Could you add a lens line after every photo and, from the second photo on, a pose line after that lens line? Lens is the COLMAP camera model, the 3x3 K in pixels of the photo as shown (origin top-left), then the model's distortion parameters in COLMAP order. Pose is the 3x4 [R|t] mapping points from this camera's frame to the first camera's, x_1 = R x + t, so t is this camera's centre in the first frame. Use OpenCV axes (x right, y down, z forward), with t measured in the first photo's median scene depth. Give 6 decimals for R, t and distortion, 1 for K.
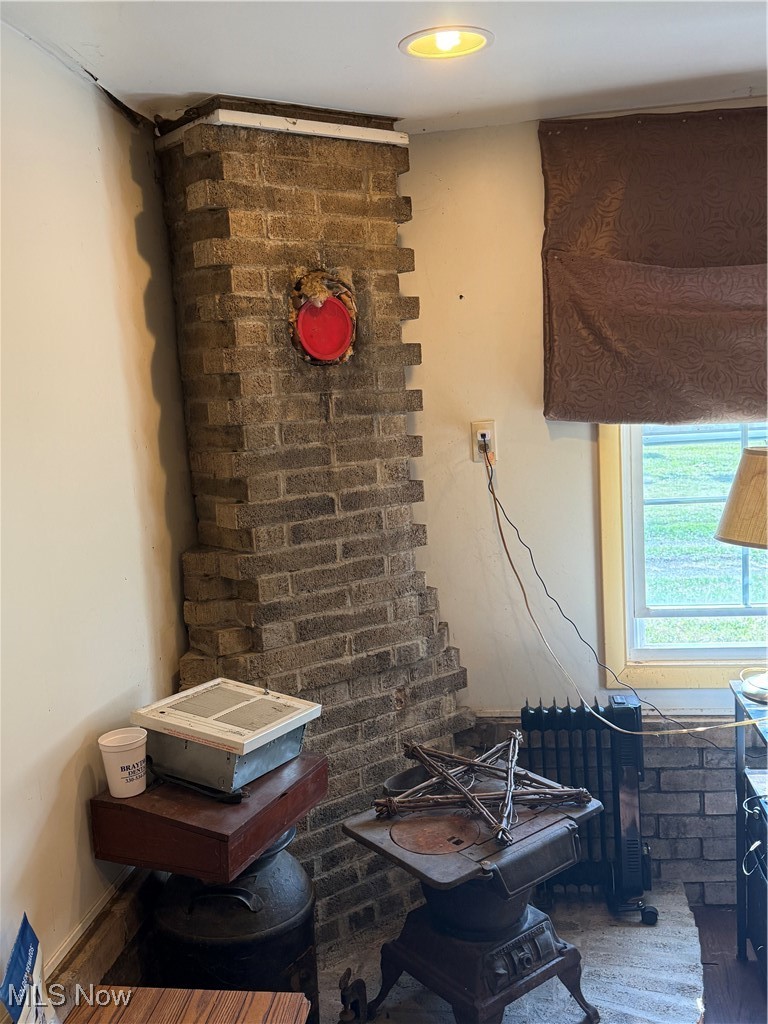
lens RADIAL K [[972.7, 0, 384.9], [0, 972.7, 518.1], [0, 0, 1]] dist [0.046507, 0.000000]
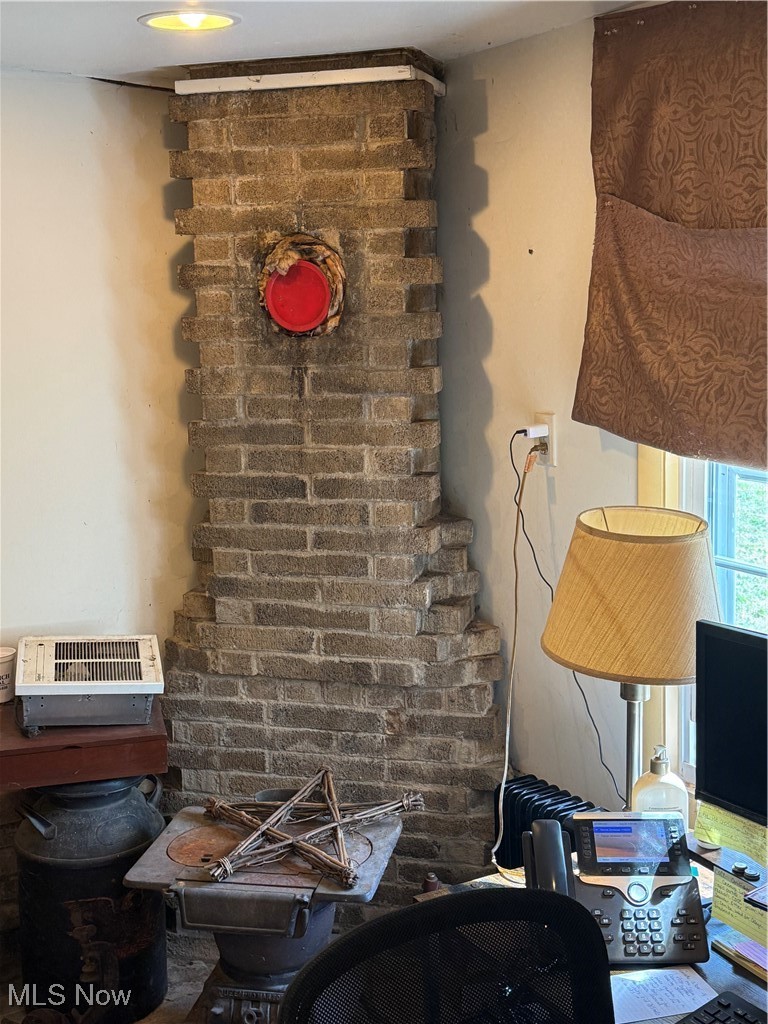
lens RADIAL K [[1352.9, 0, 384.0], [0, 1352.9, 507.5], [0, 0, 1]] dist [0.051319, 0.000000]
pose [[0.615105, 0.175485, -0.768669, 0.986827], [-0.118789, 0.984414, 0.129682, -0.172183], [0.779446, 0.011542, 0.626364, 0.263813]]
